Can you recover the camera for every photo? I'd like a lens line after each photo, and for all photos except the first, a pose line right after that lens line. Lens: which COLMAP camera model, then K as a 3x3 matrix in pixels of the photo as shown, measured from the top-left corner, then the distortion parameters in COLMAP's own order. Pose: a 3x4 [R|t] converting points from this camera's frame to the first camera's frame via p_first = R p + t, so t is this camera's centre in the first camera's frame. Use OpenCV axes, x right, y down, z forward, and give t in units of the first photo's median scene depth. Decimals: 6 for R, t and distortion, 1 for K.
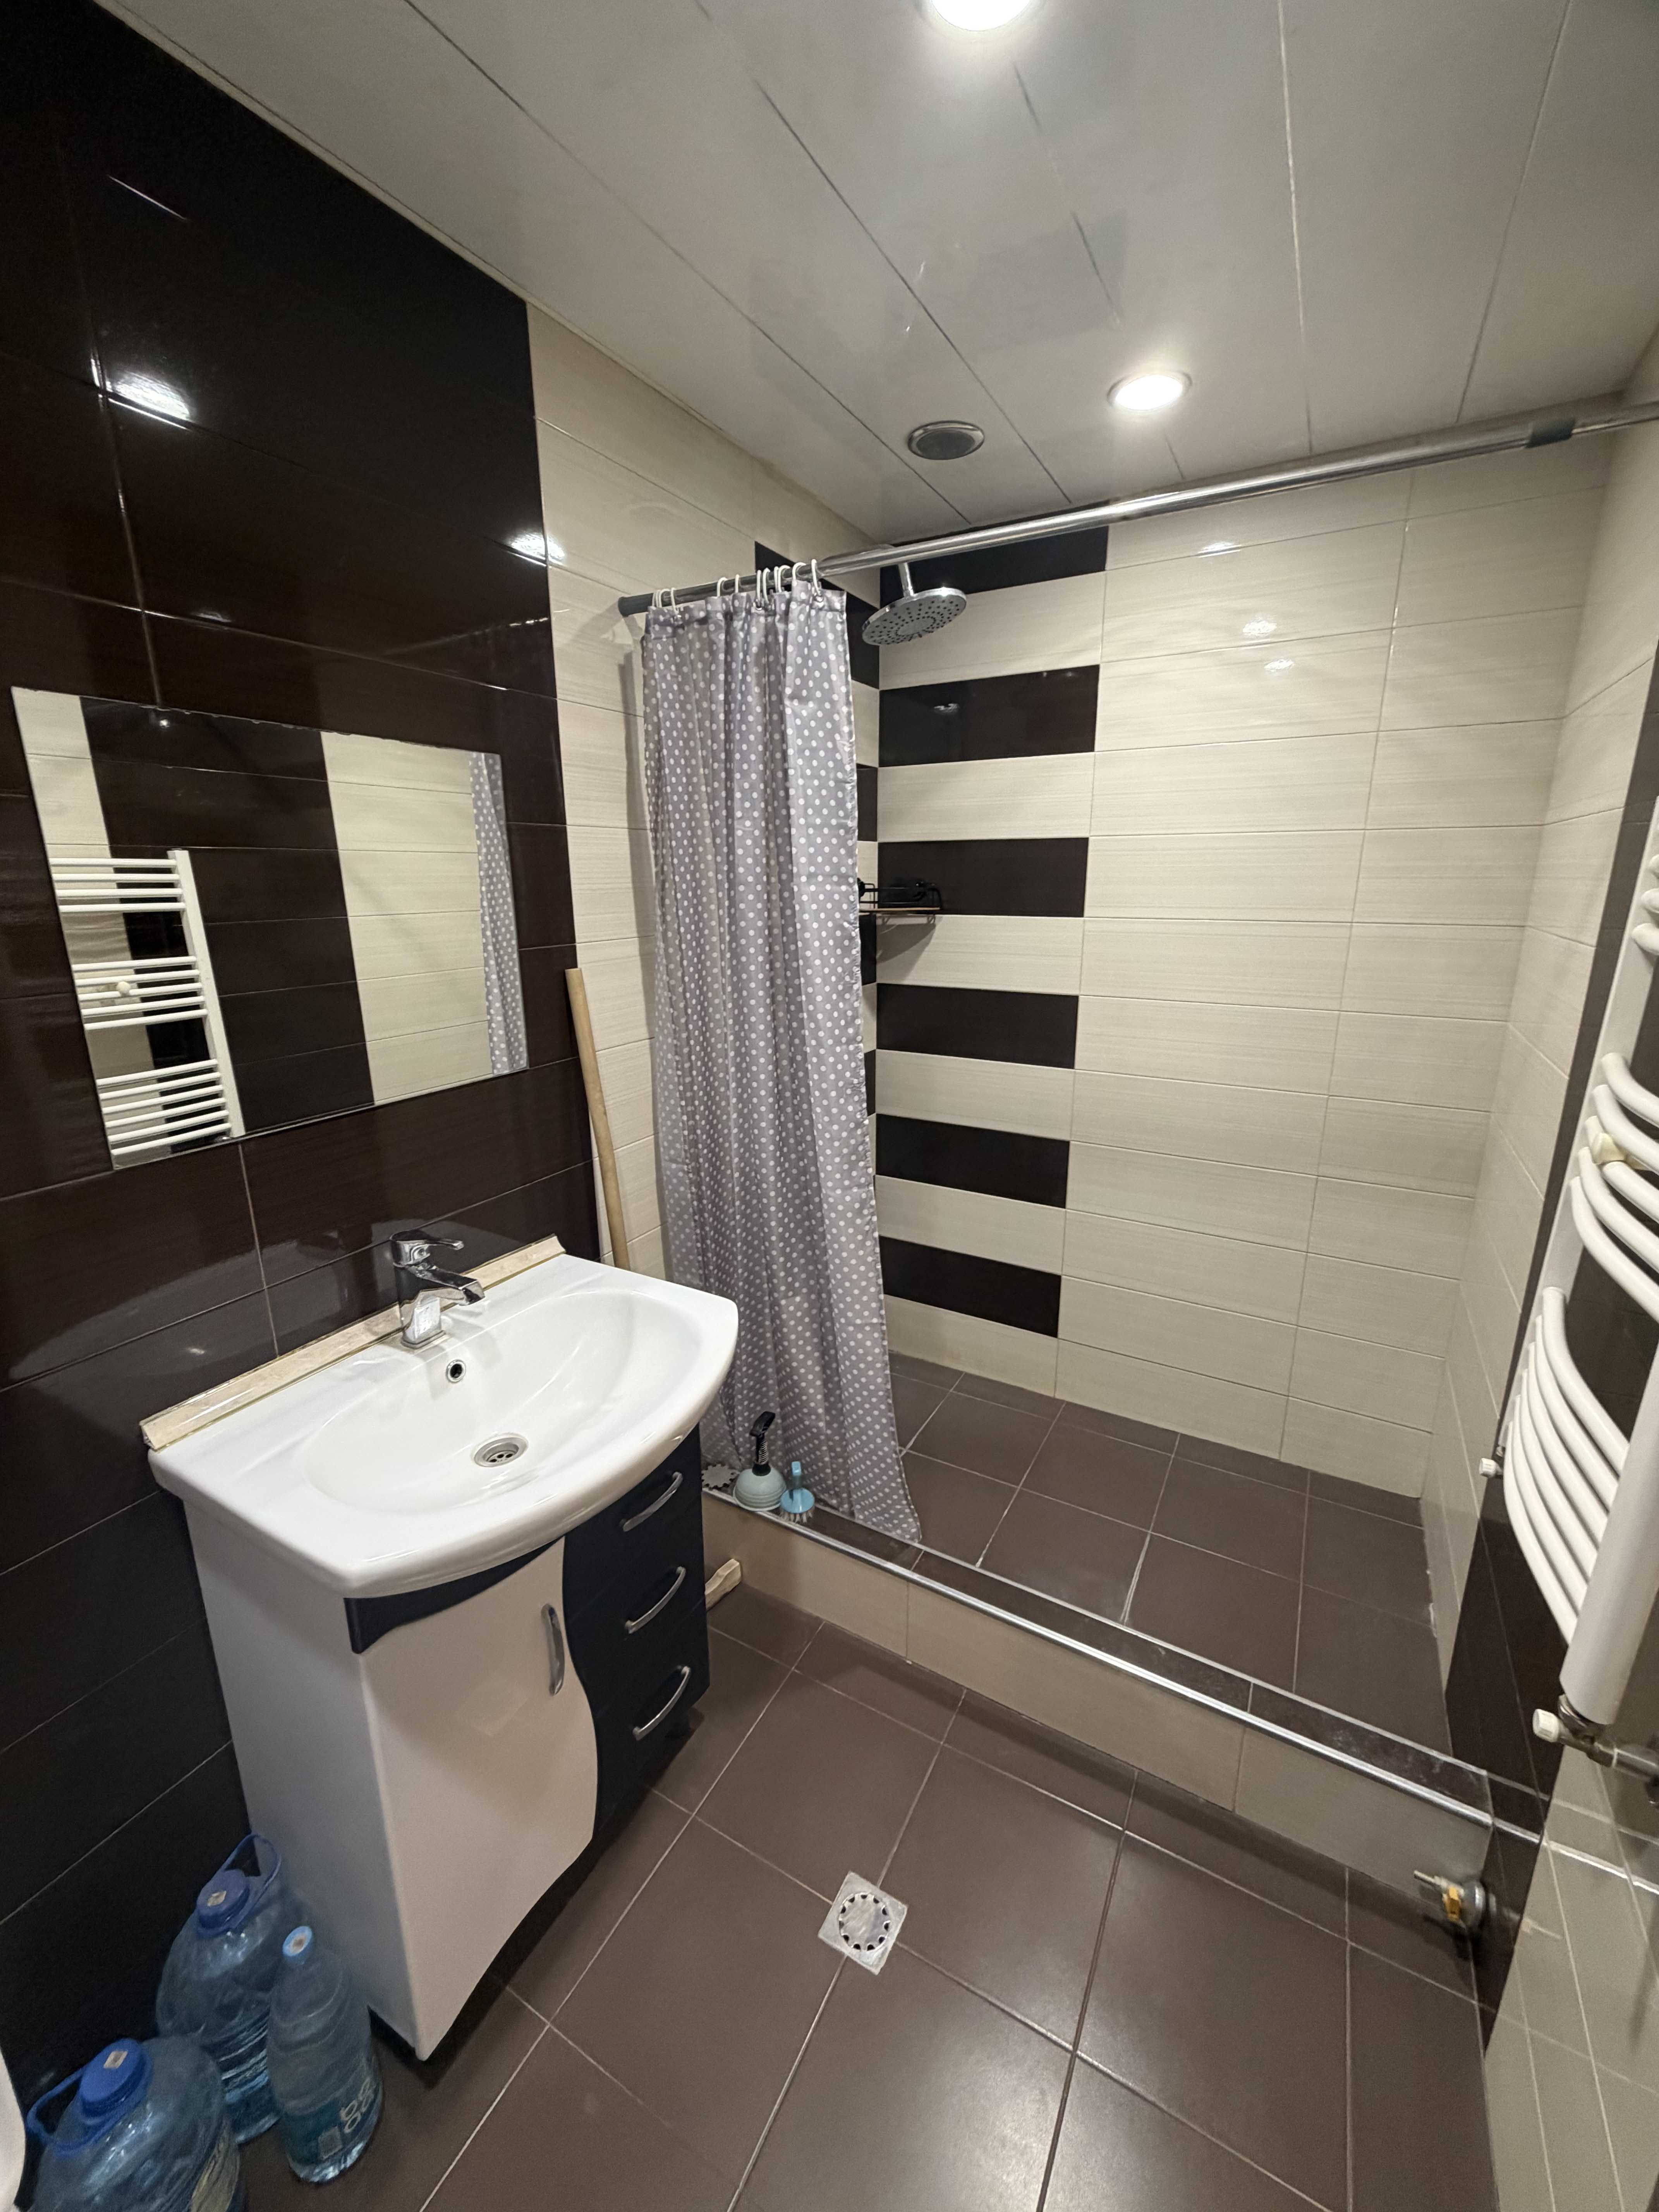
lens RADIAL K [[876.4, 0, 859.6], [0, 876.4, 1116.3], [0, 0, 1]] dist [0.000212, -0.000187]
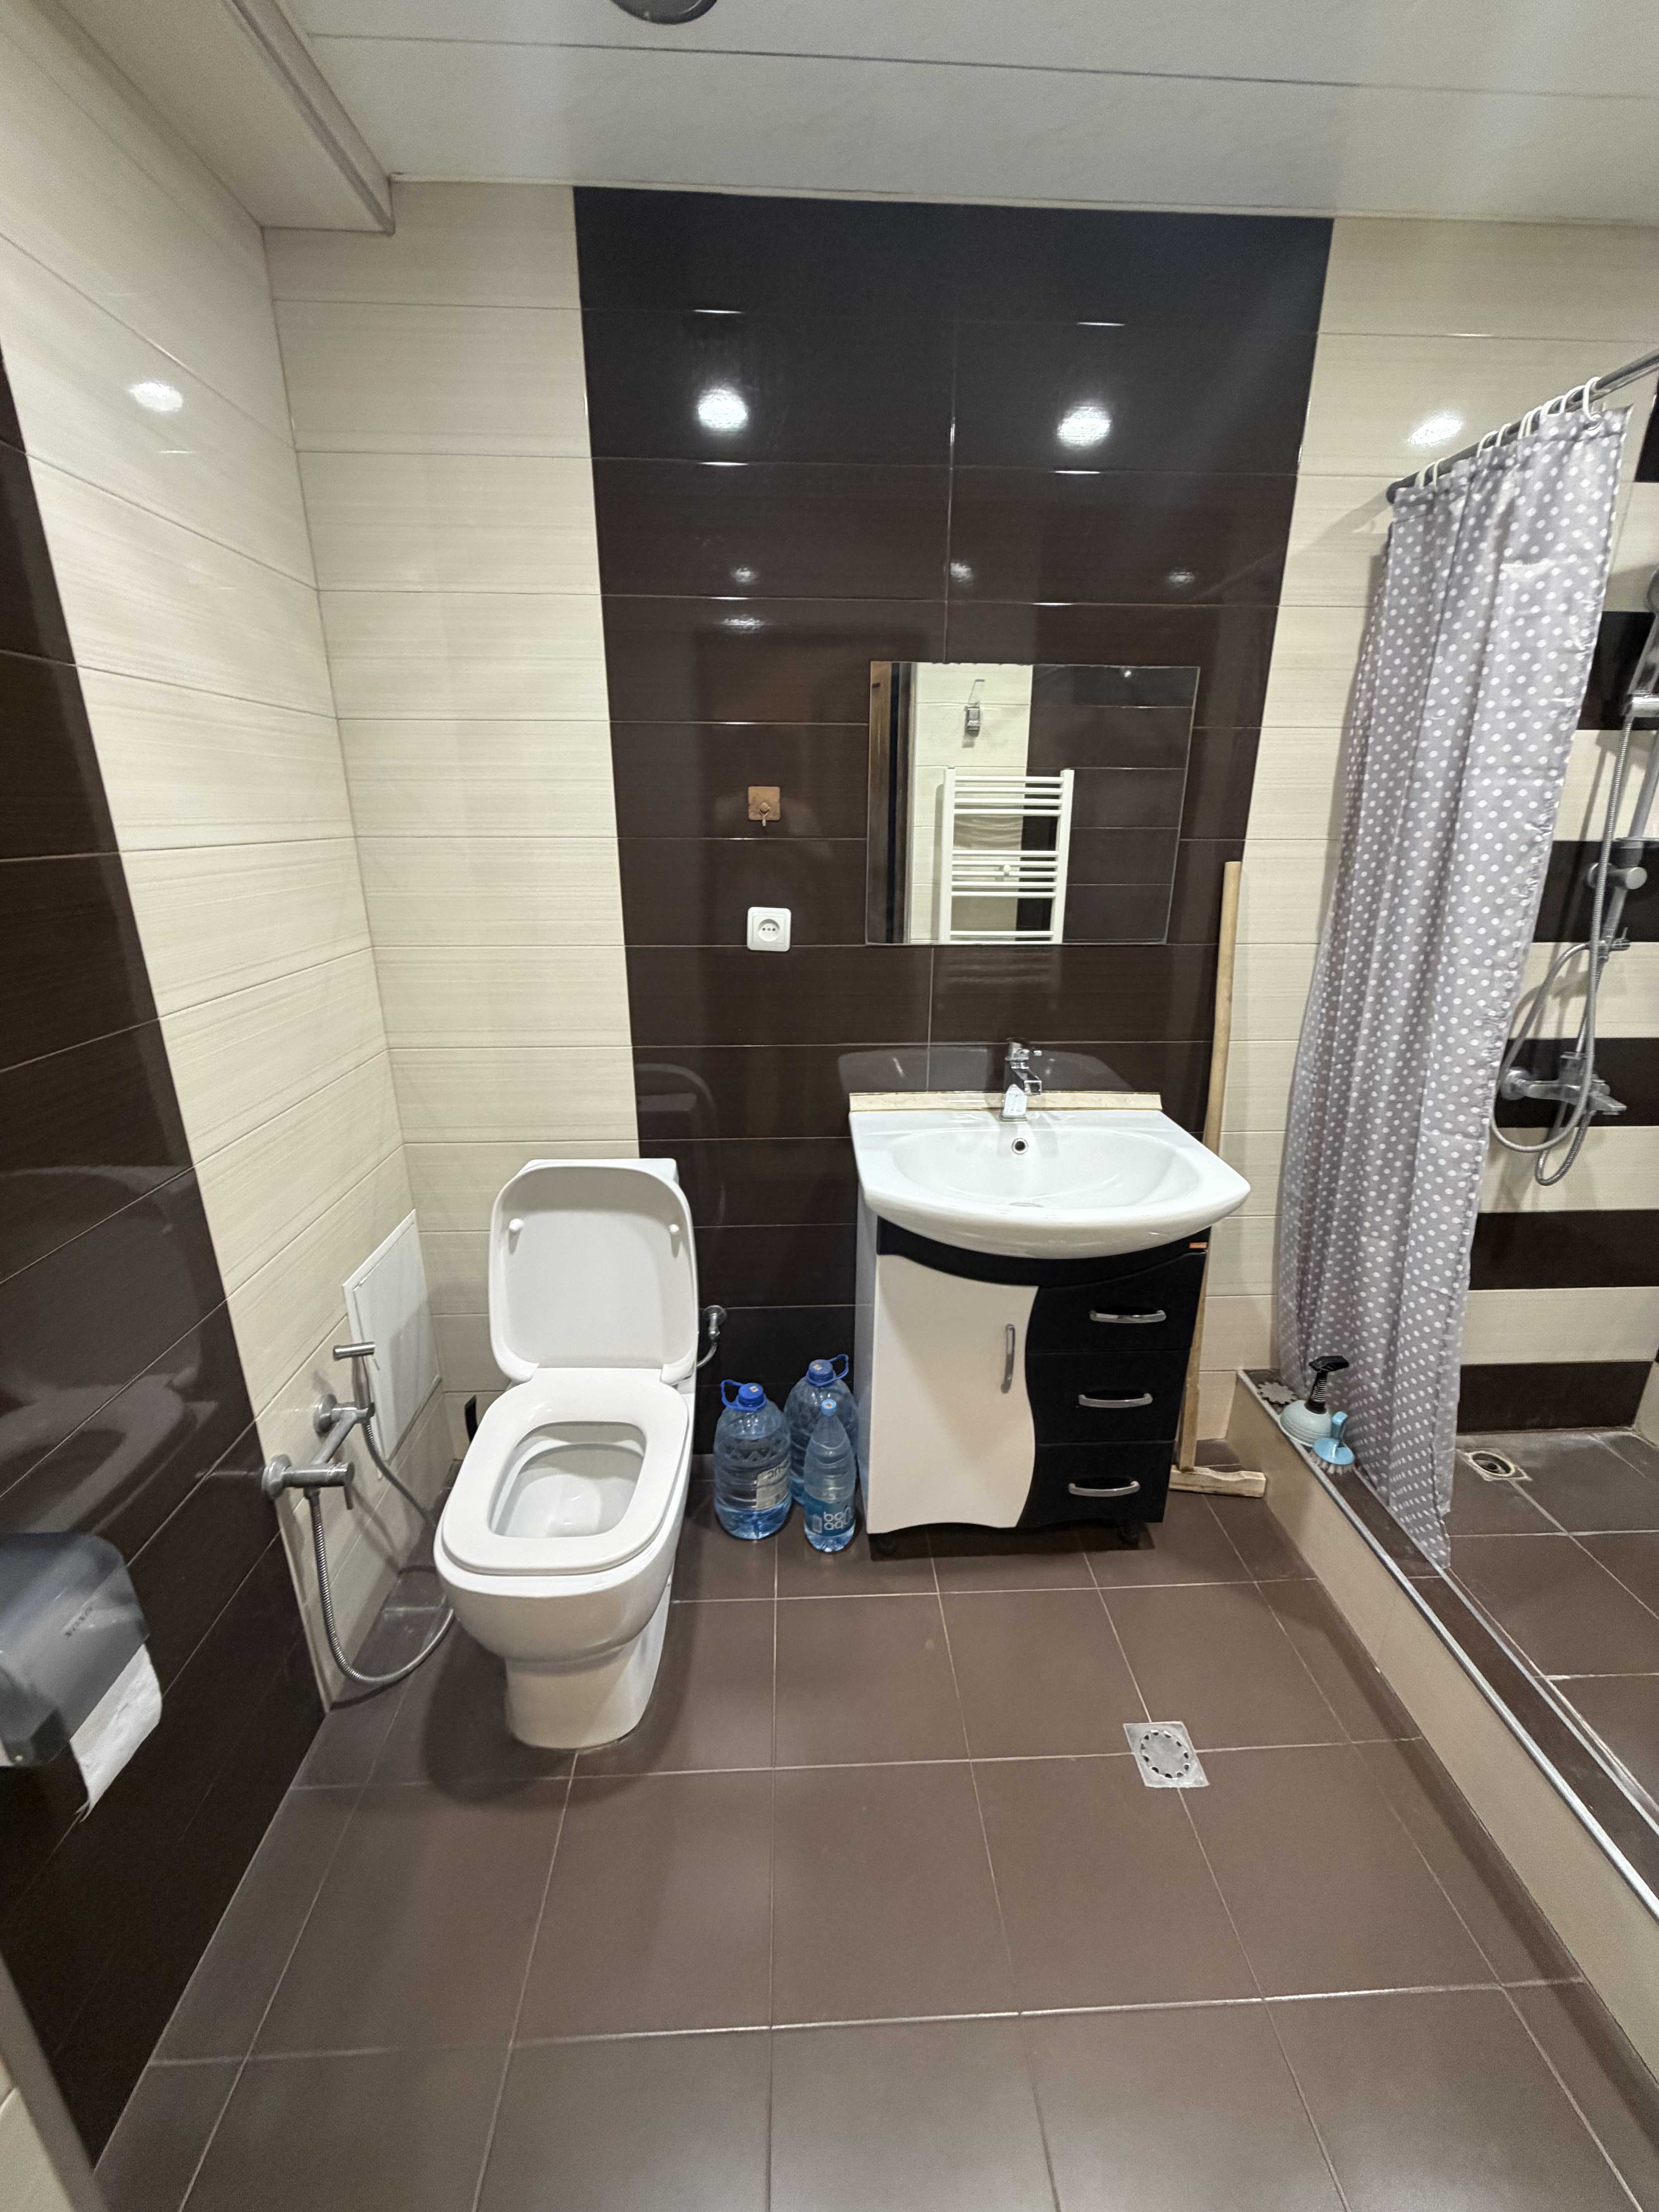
lens RADIAL K [[876.4, 0, 859.6], [0, 876.4, 1116.3], [0, 0, 1]] dist [0.000212, -0.000187]
pose [[0.544085, 0.283742, -0.789596, 0.359985], [-0.229634, 0.955508, 0.185129, 0.039454], [0.806994, 0.080592, 0.585035, -0.001634]]
